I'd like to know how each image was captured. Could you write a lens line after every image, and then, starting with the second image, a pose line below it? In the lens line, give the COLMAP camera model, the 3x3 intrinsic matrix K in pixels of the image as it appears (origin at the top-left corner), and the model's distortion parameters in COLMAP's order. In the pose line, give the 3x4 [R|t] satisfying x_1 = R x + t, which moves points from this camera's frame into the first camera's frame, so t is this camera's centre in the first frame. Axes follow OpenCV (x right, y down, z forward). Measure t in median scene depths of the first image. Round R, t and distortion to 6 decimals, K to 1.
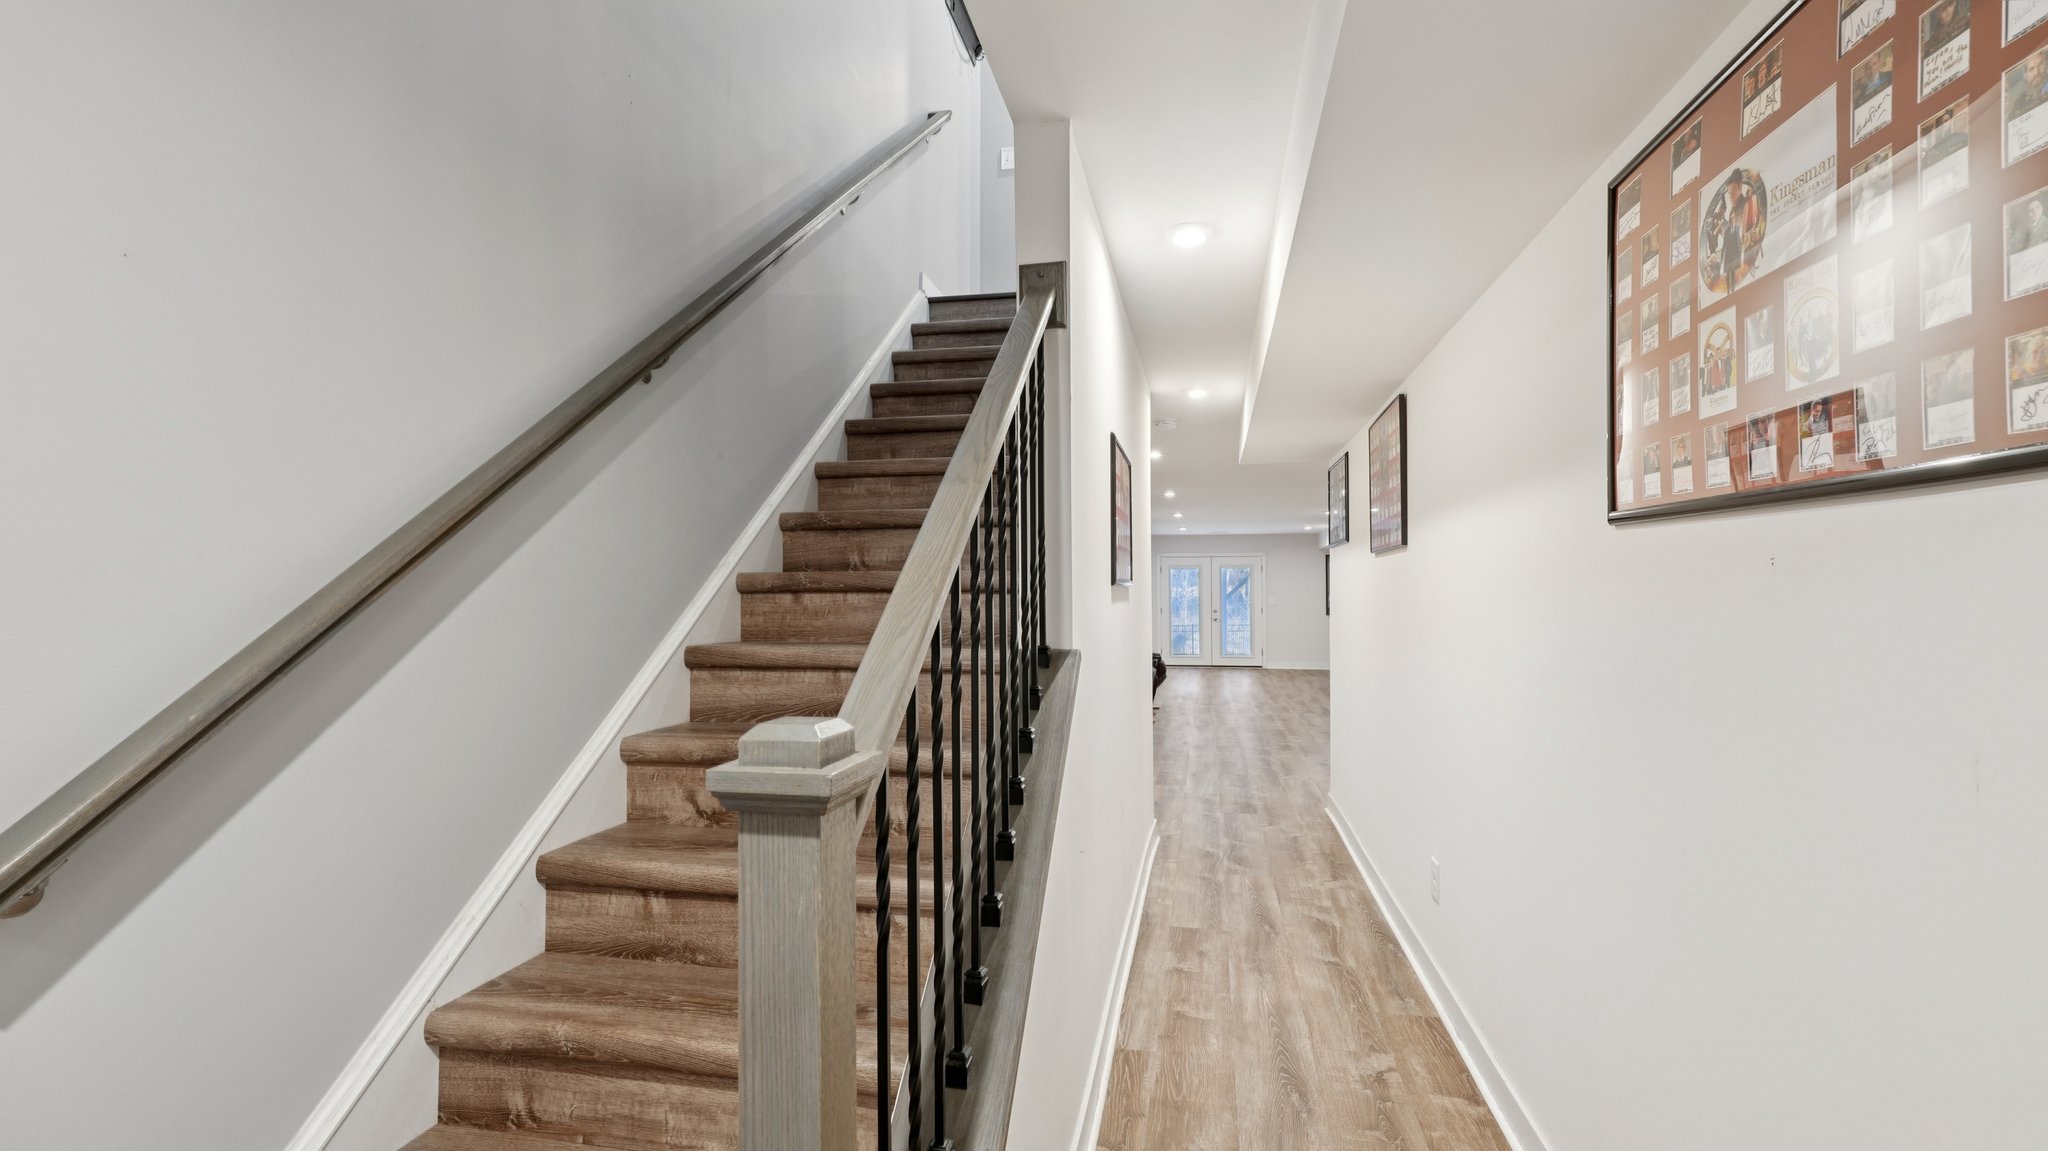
lens RADIAL K [[897.0, 0, 1026.5], [0, 897.0, 578.5], [0, 0, 1]] dist [-0.000522, 0.000415]
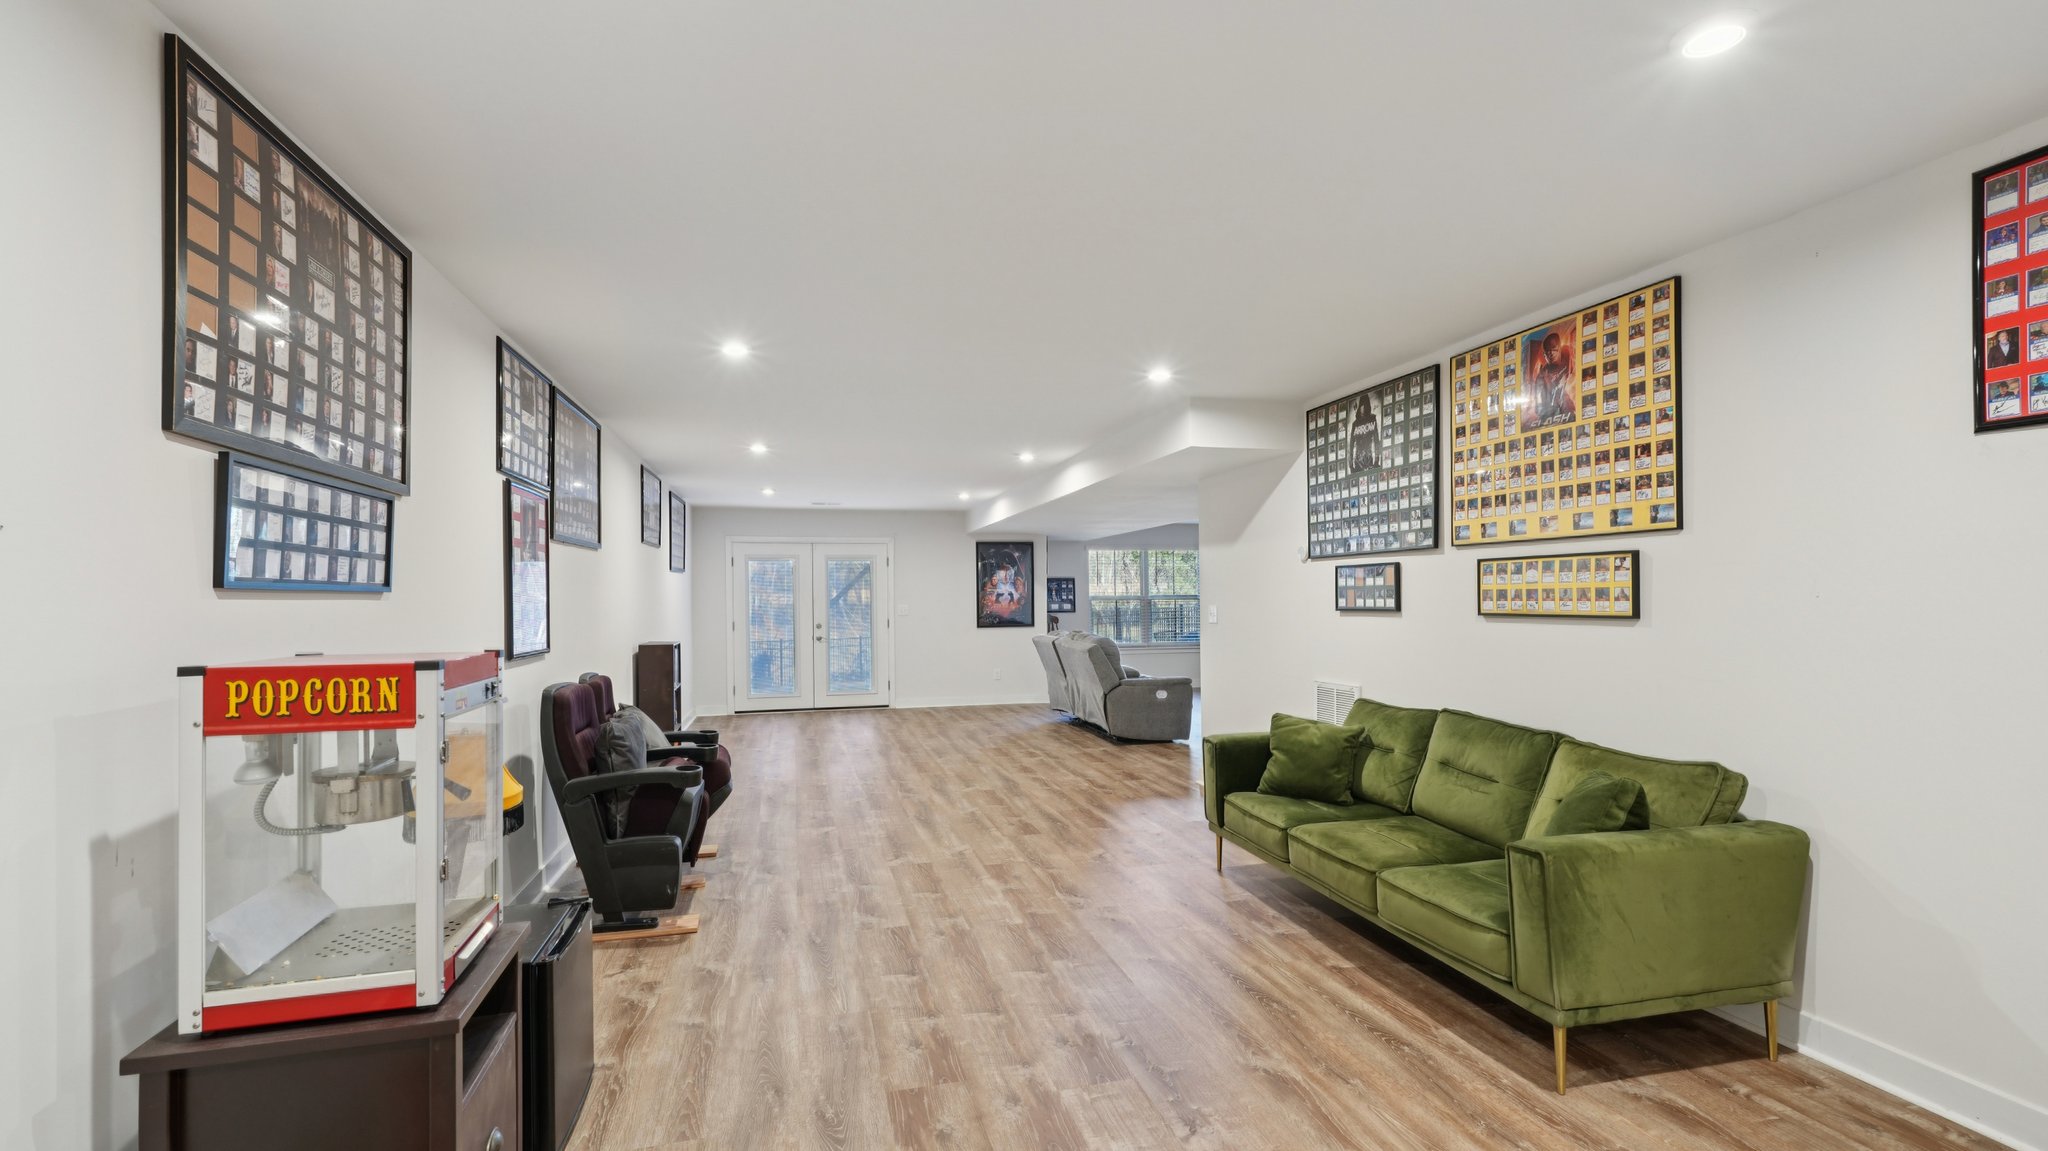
lens RADIAL K [[897.0, 0, 1027.1], [0, 897.0, 591.5], [0, 0, 1]] dist [-0.000522, 0.000415]
pose [[0.899389, -0.001781, 0.437145, 0.061023], [0.000602, 0.999996, 0.002836, 0.009820], [-0.437148, -0.002288, 0.899387, 0.346925]]
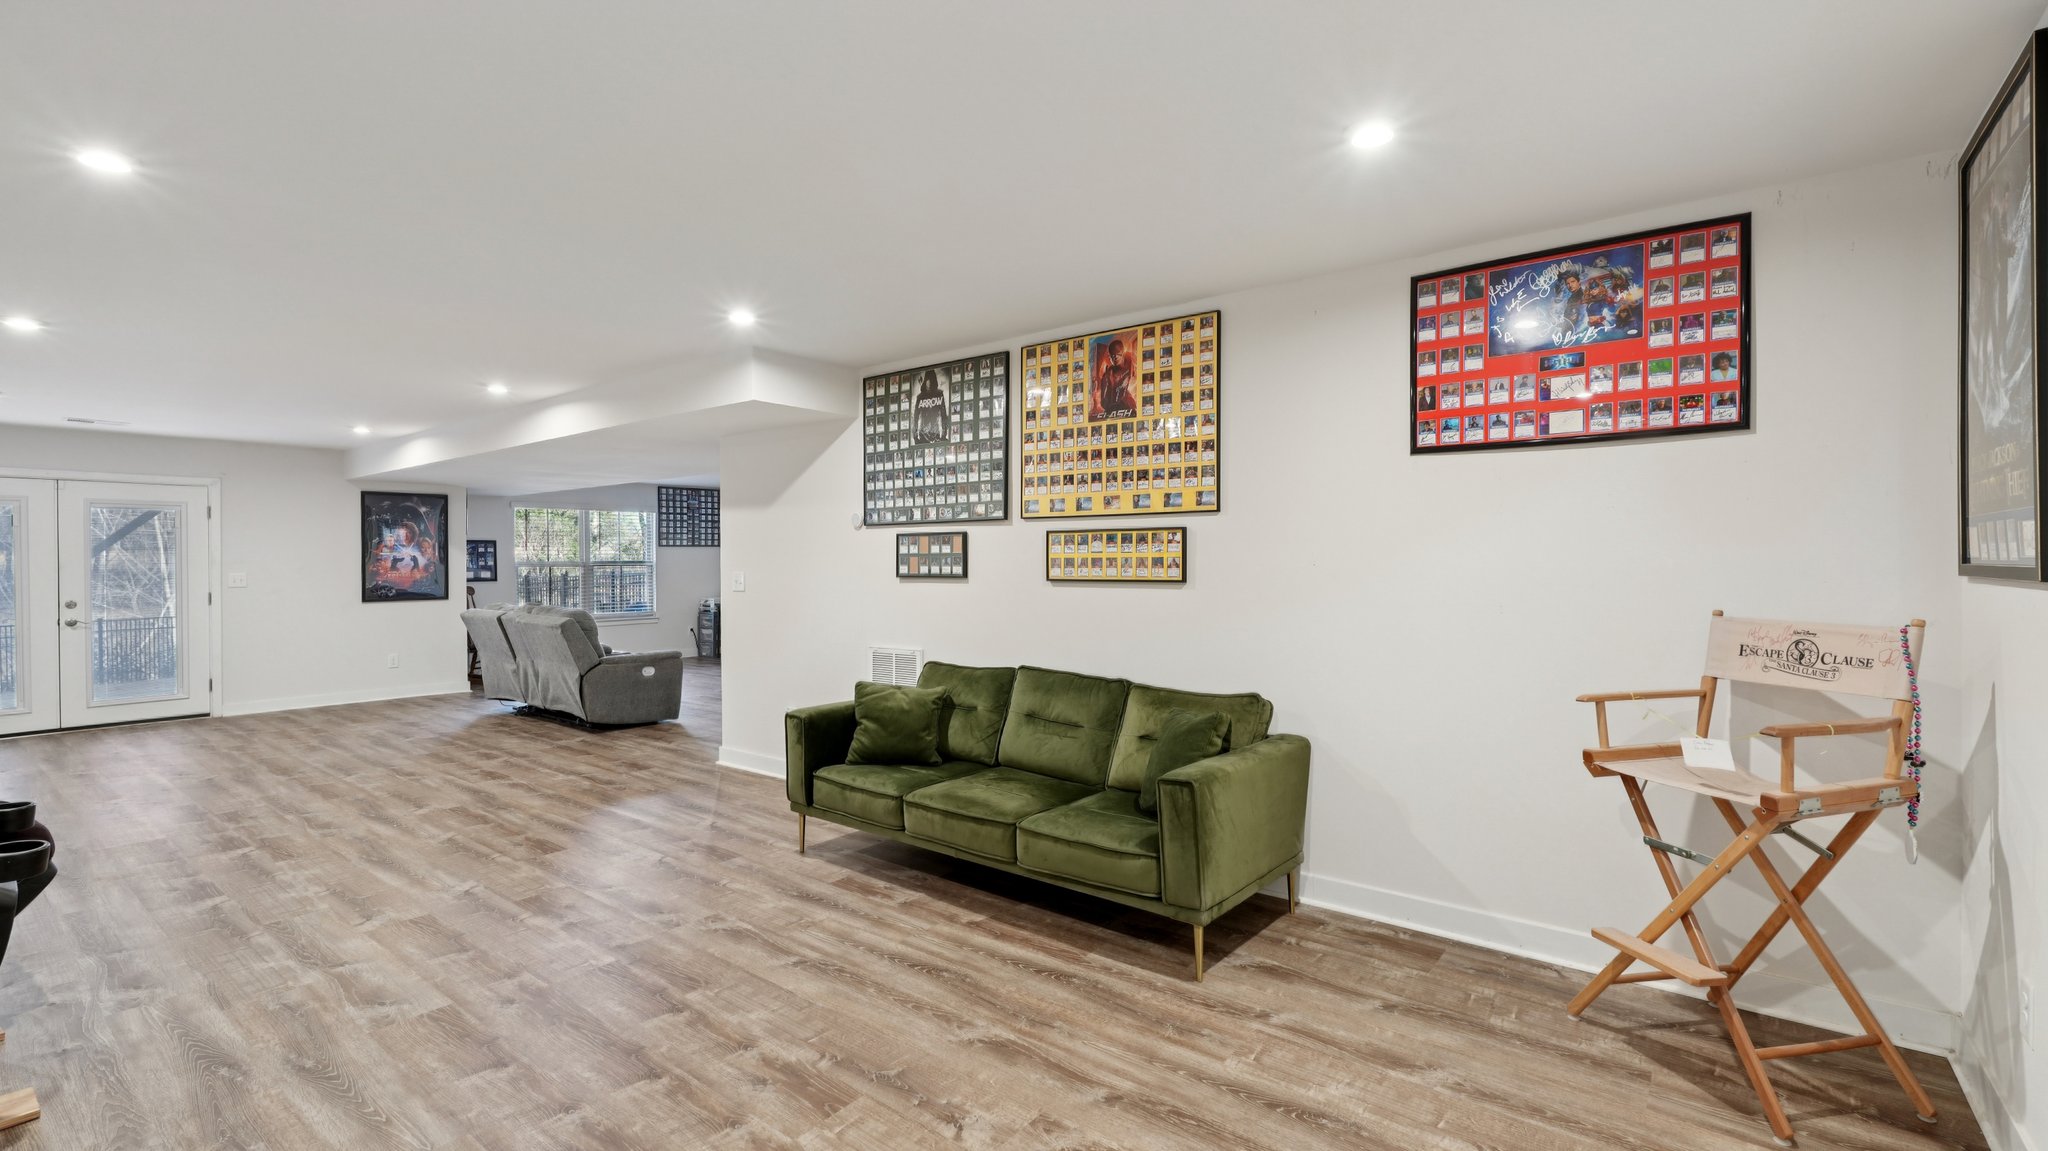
lens RADIAL K [[897.0, 0, 1024.1], [0, 897.0, 564.4], [0, 0, 1]] dist [-0.000522, 0.000415]
pose [[0.455005, -0.000704, 0.890488, 0.032046], [-0.009600, 0.999938, 0.005696, 0.010525], [-0.890437, -0.011140, 0.454970, 0.392841]]
